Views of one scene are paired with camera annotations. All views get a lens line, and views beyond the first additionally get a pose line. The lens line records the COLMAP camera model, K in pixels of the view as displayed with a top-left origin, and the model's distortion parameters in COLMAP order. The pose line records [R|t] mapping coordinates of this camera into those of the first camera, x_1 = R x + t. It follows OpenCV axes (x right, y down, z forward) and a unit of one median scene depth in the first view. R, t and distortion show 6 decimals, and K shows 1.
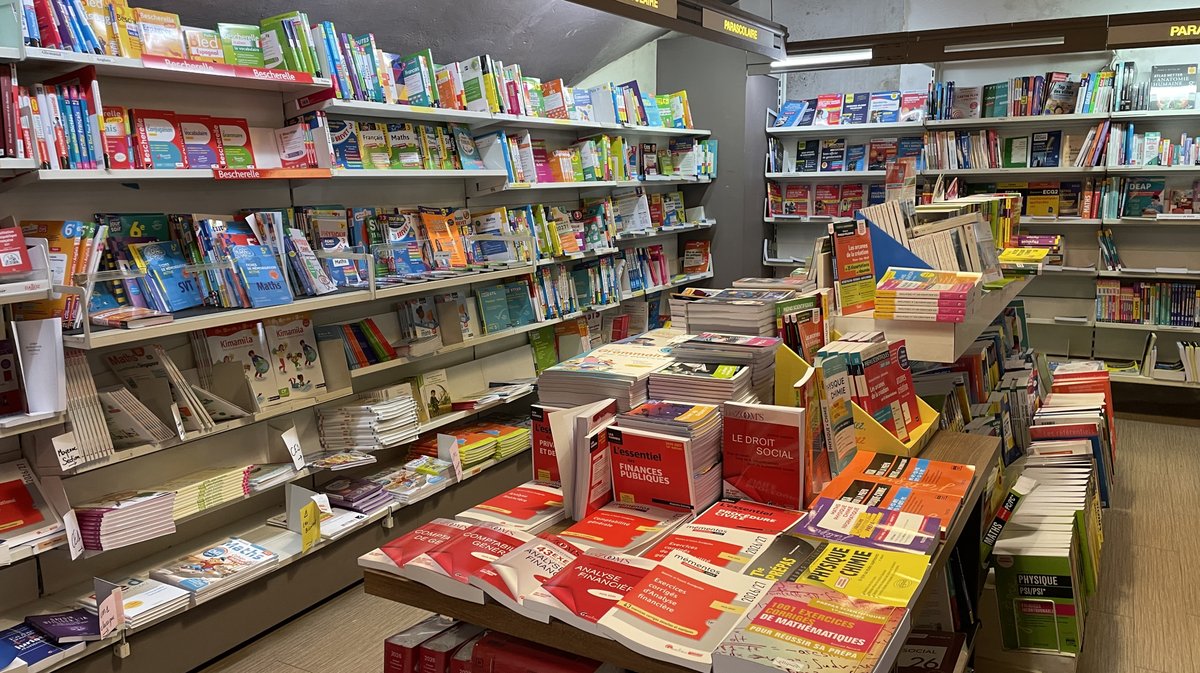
lens RADIAL K [[900.4, 0, 600.2], [0, 900.4, 338.2], [0, 0, 1]] dist [0.062299, -0.048431]
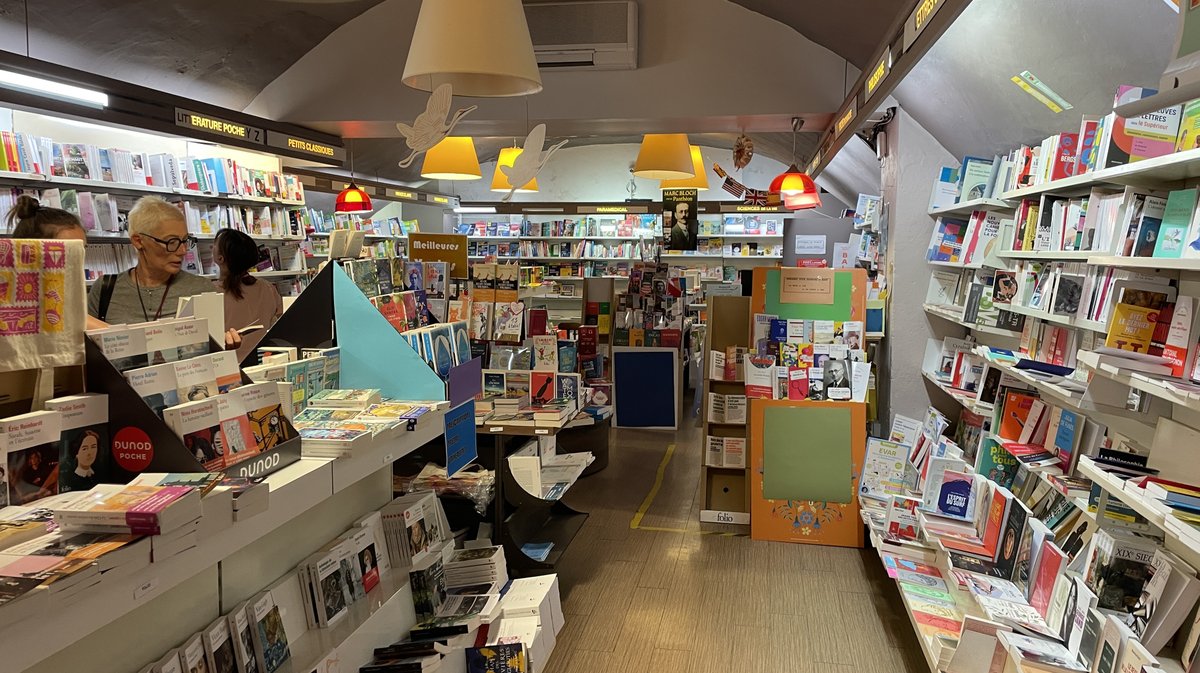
lens RADIAL K [[900.4, 0, 601.8], [0, 900.4, 336.9], [0, 0, 1]] dist [0.062299, -0.048431]
pose [[0.945218, -0.011270, 0.326246, -0.224333], [0.038339, 0.996320, -0.076661, 0.225308], [-0.324181, 0.084969, 0.942171, -1.345759]]
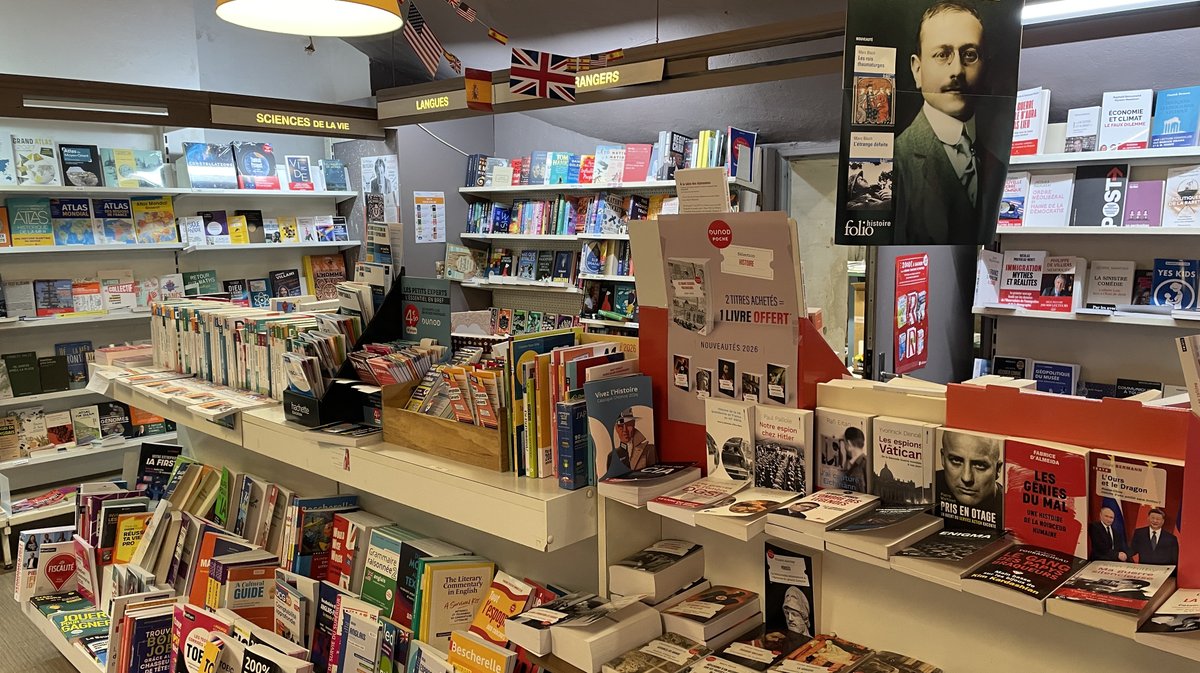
lens RADIAL K [[900.4, 0, 600.7], [0, 900.4, 338.7], [0, 0, 1]] dist [0.062299, -0.048431]
pose [[0.245207, -0.118998, 0.962140, 0.222636], [0.178018, 0.981090, 0.075973, -0.198361], [-0.952986, 0.152649, 0.261754, 0.870502]]
